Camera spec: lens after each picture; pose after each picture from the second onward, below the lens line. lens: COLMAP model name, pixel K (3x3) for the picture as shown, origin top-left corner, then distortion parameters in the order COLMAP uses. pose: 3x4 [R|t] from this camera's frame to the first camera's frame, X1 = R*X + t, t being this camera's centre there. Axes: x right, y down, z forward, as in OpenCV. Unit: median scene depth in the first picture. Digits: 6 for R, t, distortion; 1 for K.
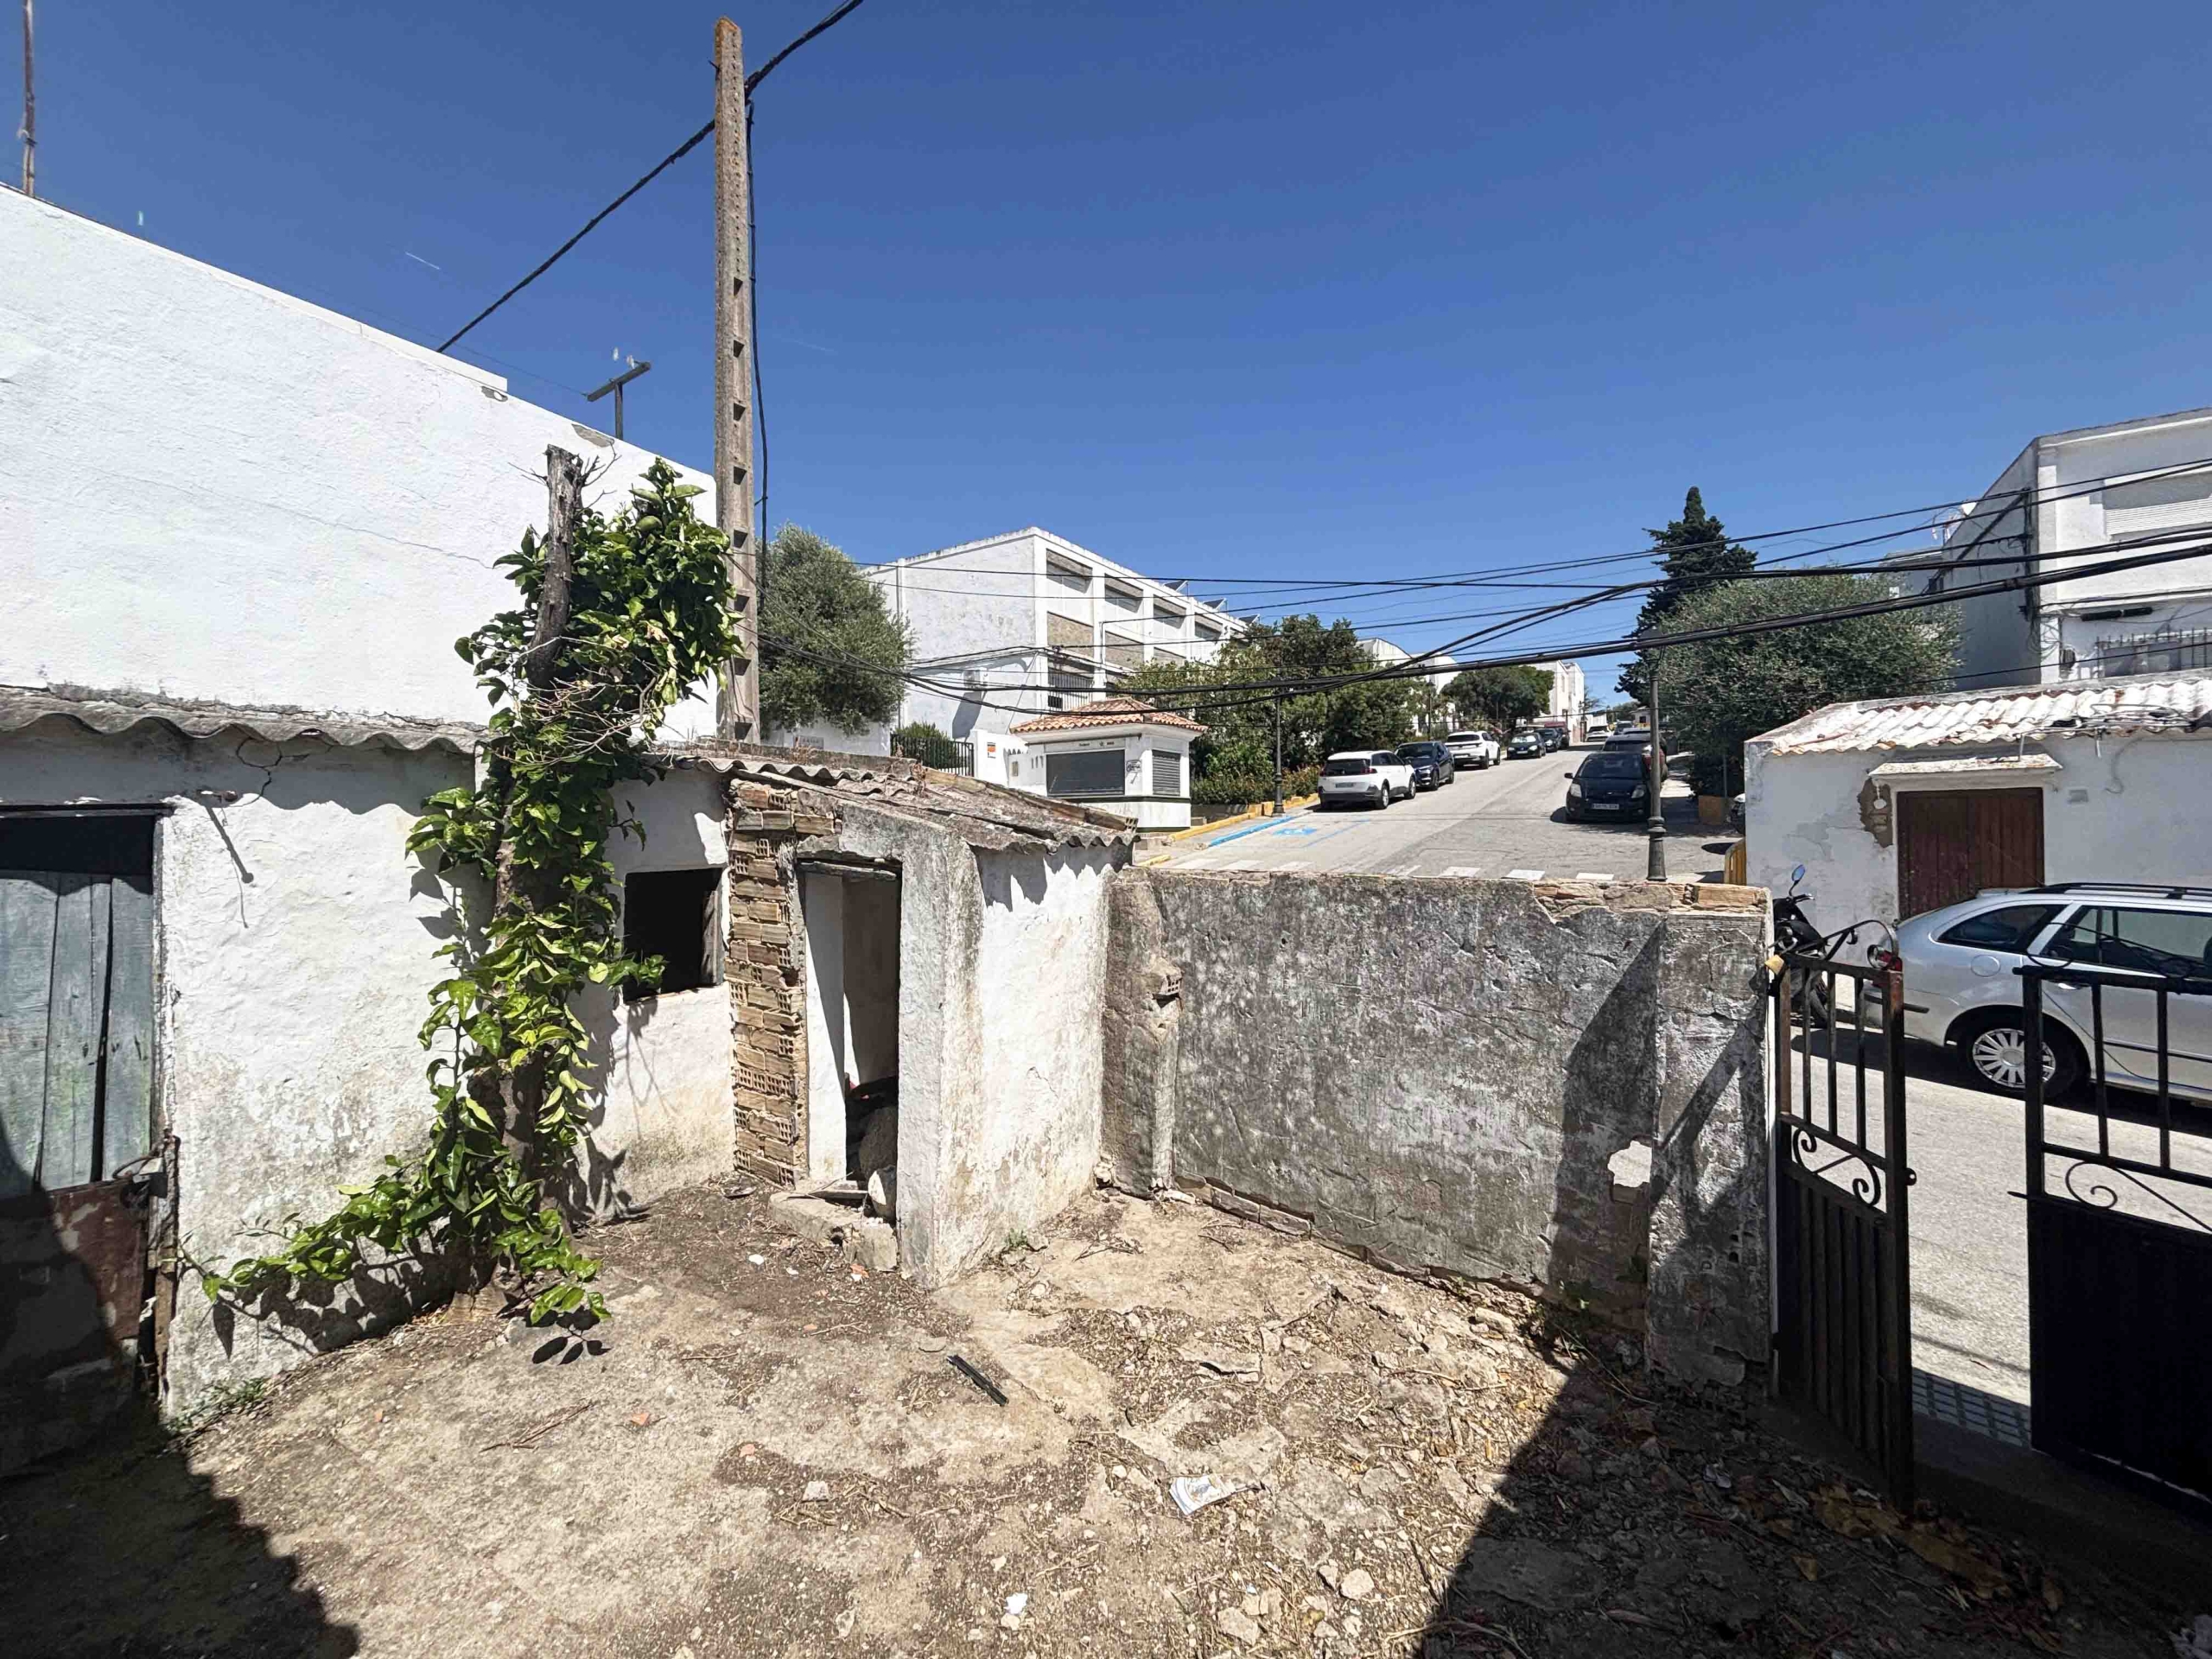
lens RADIAL K [[924.3, 0, 1104.7], [0, 924.3, 862.2], [0, 0, 1]] dist [0.021144, -0.000247]
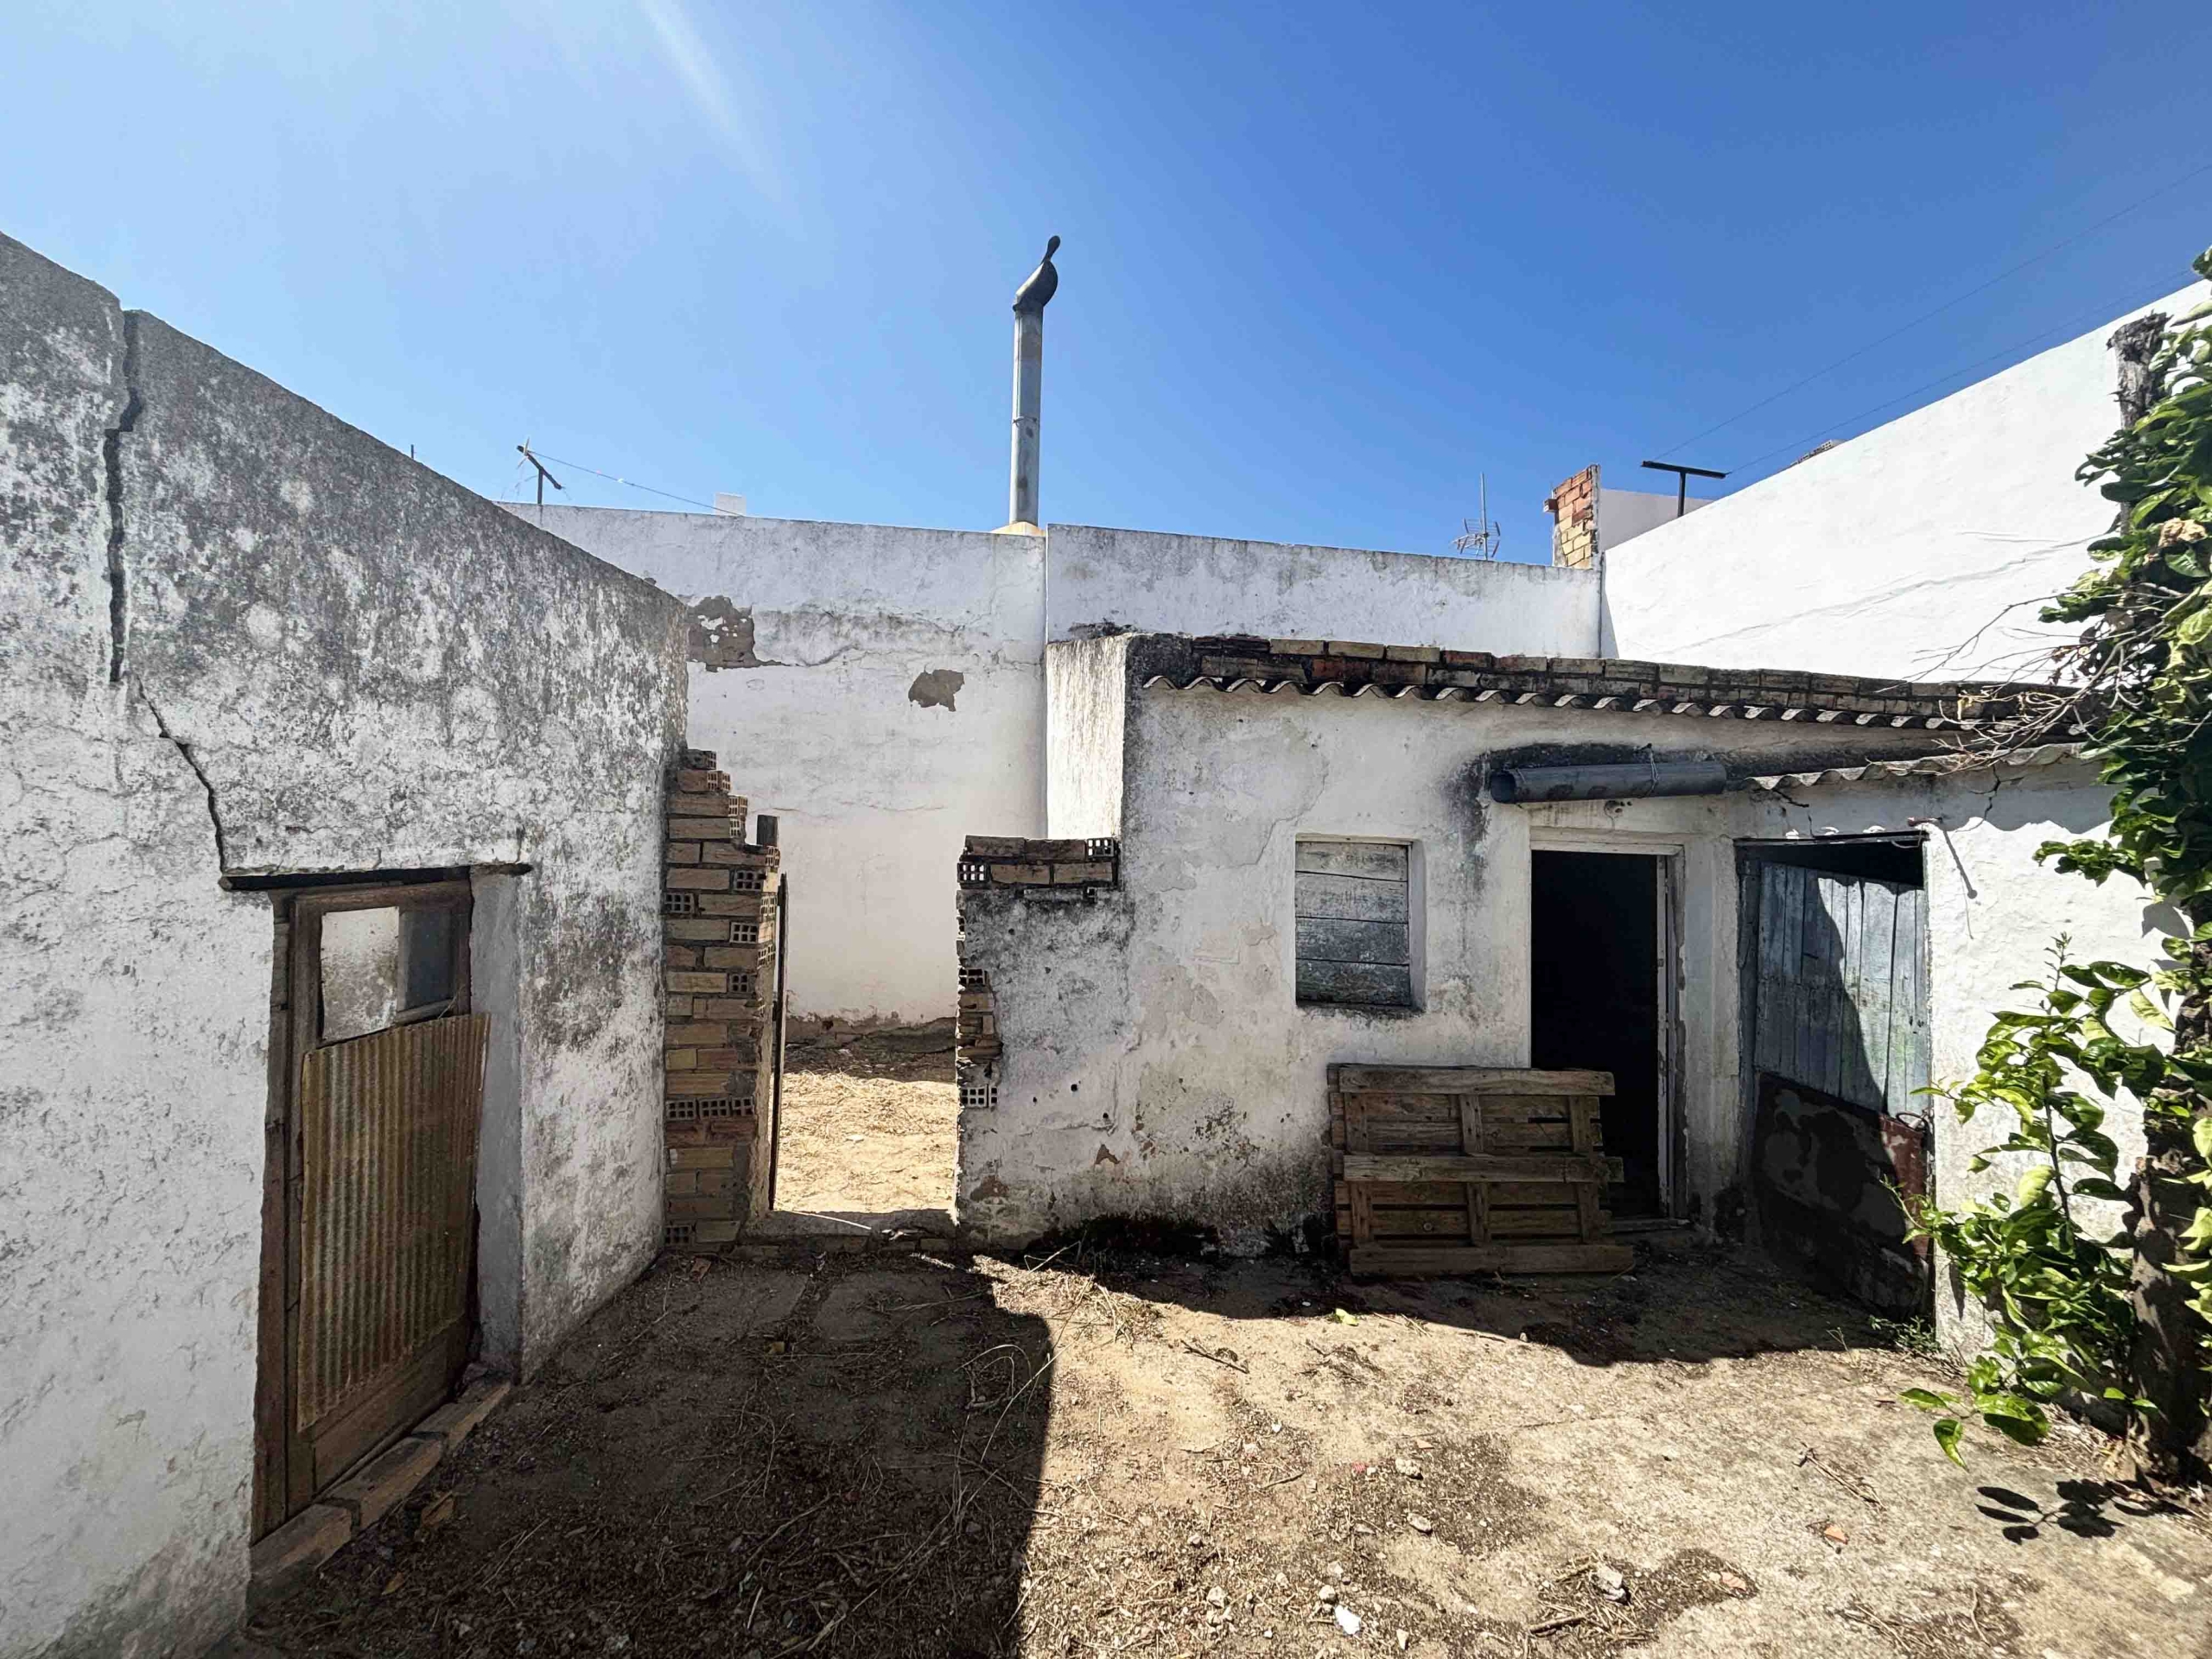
lens RADIAL K [[912.8, 0, 1097.3], [0, 912.8, 827.0], [0, 0, 1]] dist [0.013323, -0.000351]
pose [[-0.777290, -0.041588, -0.627766, 0.394064], [-0.049765, 0.998751, -0.004546, -0.004086], [0.627171, 0.027707, -0.778389, 0.818359]]
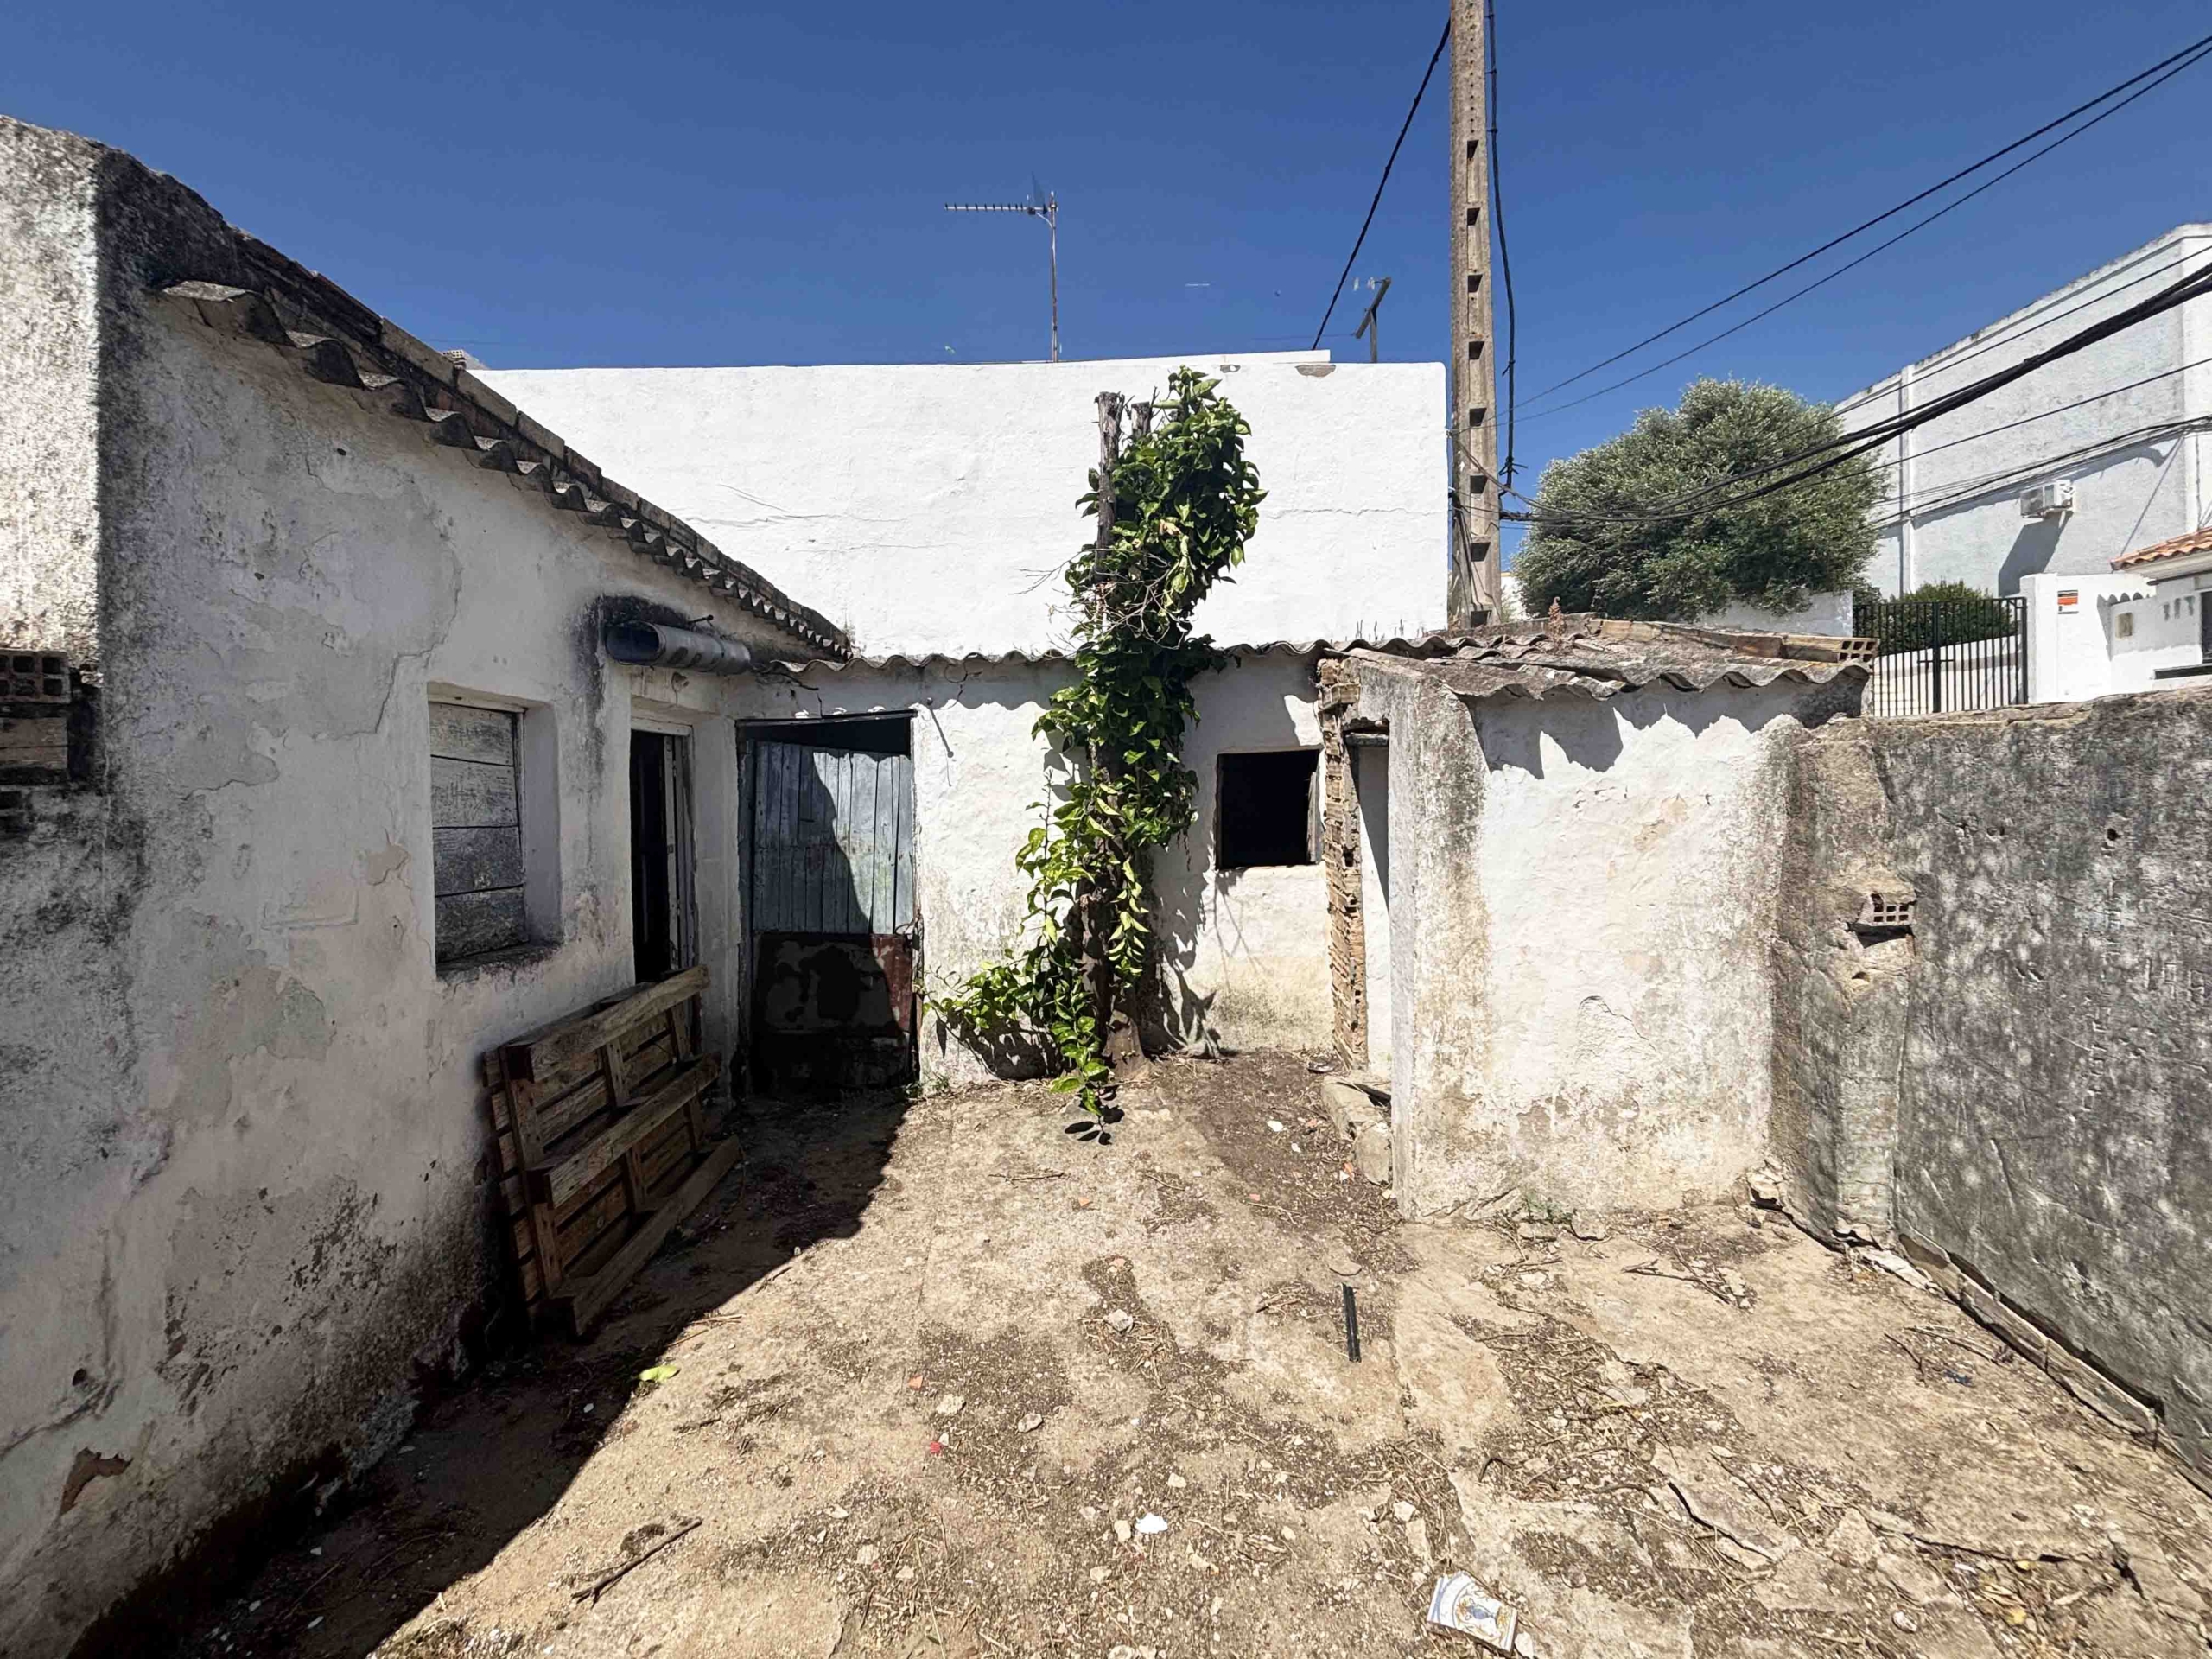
lens RADIAL K [[900.1, 0, 1067.0], [0, 900.1, 816.0], [0, 0, 1]] dist [0.003971, -0.001178]
pose [[0.526551, 0.014433, -0.850021, 0.305211], [0.009912, 0.999684, 0.023114, 0.058010], [0.850086, -0.020596, 0.526241, 0.268464]]
